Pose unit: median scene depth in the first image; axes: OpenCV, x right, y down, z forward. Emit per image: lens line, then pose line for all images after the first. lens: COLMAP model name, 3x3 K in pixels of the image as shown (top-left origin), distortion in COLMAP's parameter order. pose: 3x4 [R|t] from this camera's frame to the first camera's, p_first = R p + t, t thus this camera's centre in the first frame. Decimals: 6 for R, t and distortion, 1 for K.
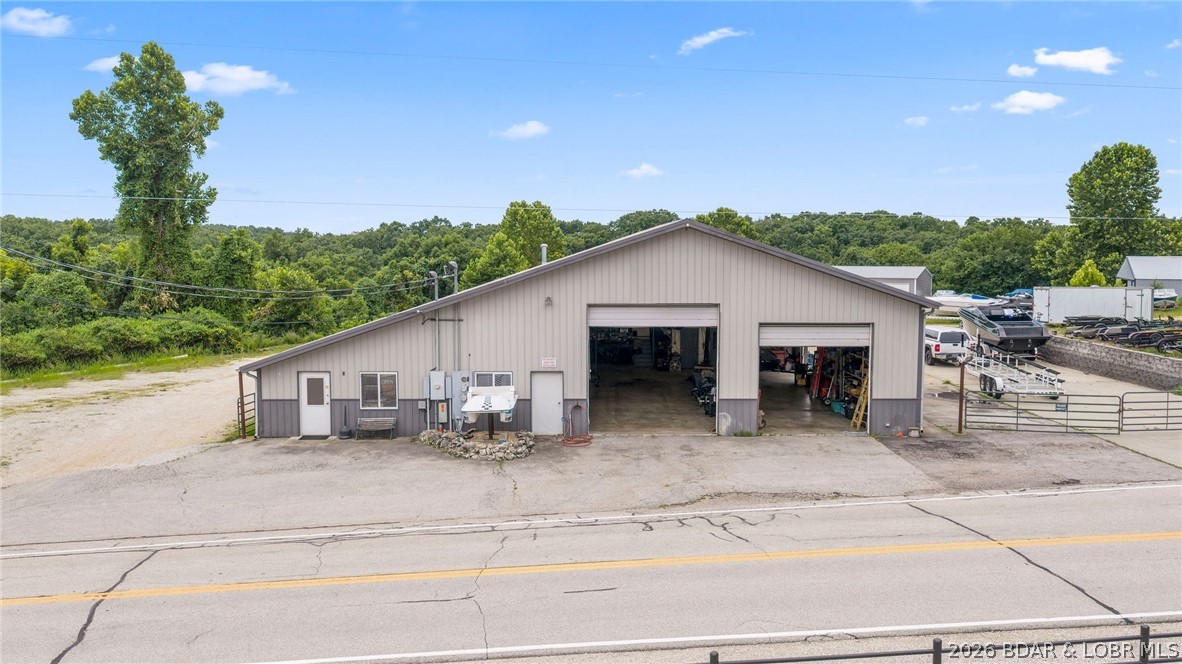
lens RADIAL K [[977.3, 0, 593.0], [0, 977.3, 329.2], [0, 0, 1]] dist [0.025340, -0.051641]
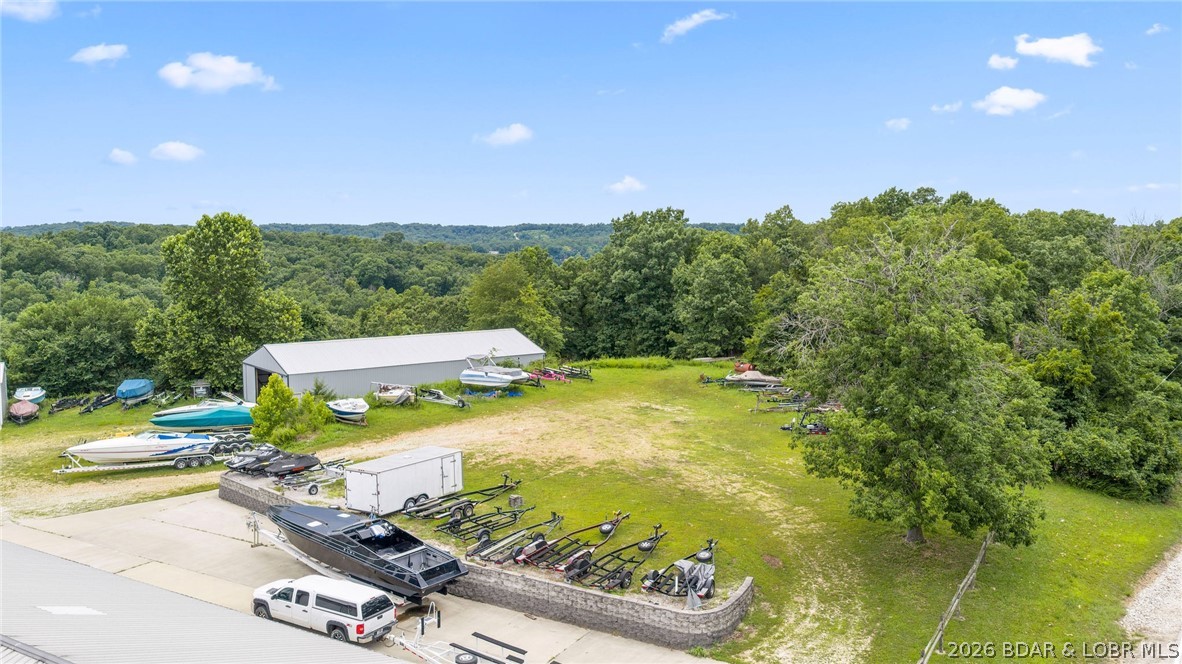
lens RADIAL K [[968.1, 0, 591.0], [0, 968.1, 332.0], [0, 0, 1]] dist [-0.001729, -0.005188]
pose [[0.518829, -0.081274, 0.851006, -0.142706], [0.067233, 0.996266, 0.054157, -0.215248], [-0.852230, 0.029117, 0.522357, 0.469319]]
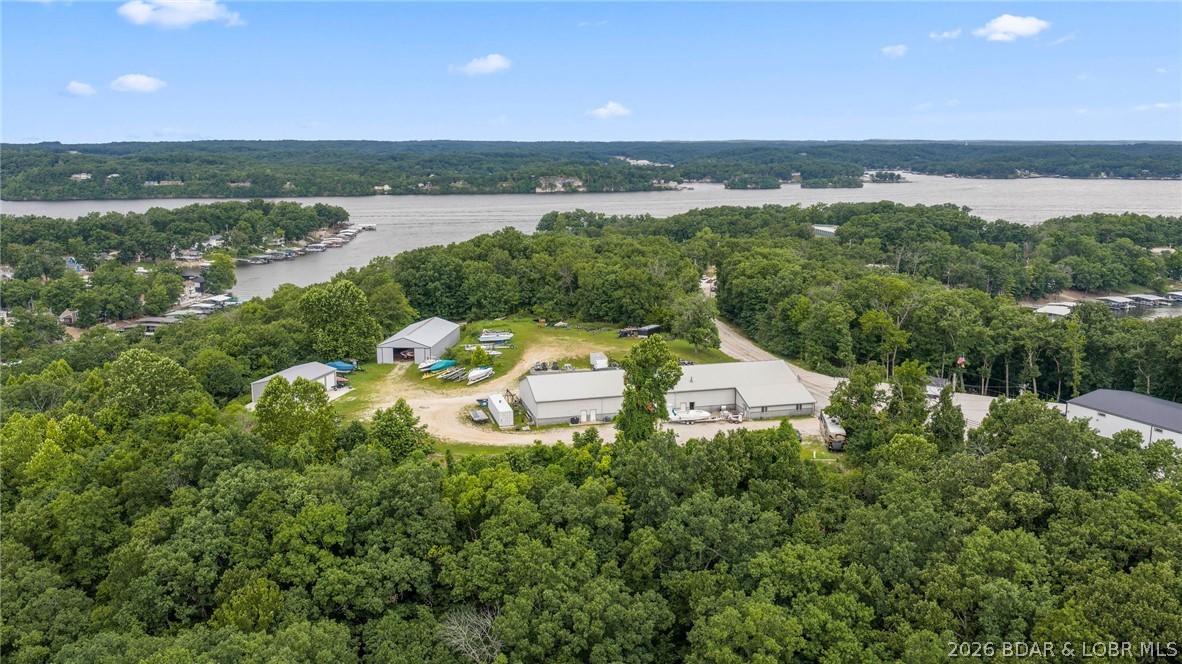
lens RADIAL K [[983.8, 0, 590.7], [0, 983.8, 337.8], [0, 0, 1]] dist [0.037354, -0.084110]
pose [[-0.262715, -0.182317, 0.947492, -3.116591], [0.078997, 0.974625, 0.209442, -0.940910], [-0.961634, 0.129873, -0.241646, 2.098124]]
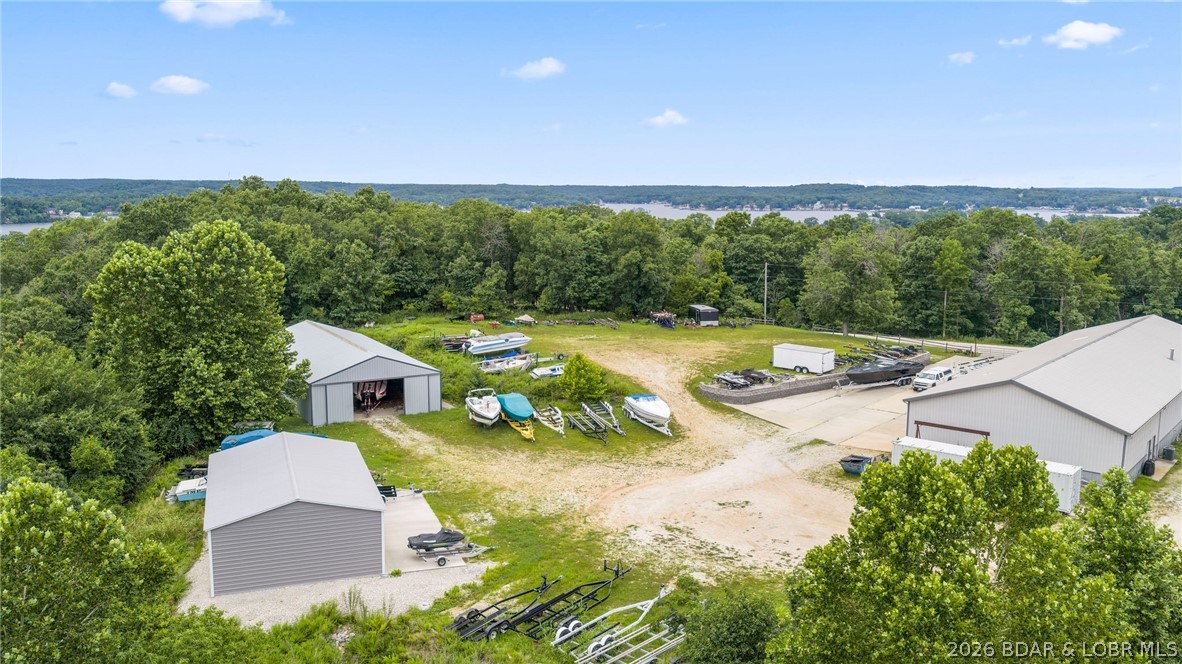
lens RADIAL K [[977.3, 0, 593.0], [0, 977.3, 329.2], [0, 0, 1]] dist [0.025340, -0.051641]
pose [[-0.769623, -0.093765, 0.631576, -0.359201], [0.047416, 0.978034, 0.202980, -0.514120], [-0.636736, 0.186165, -0.748272, 2.892942]]
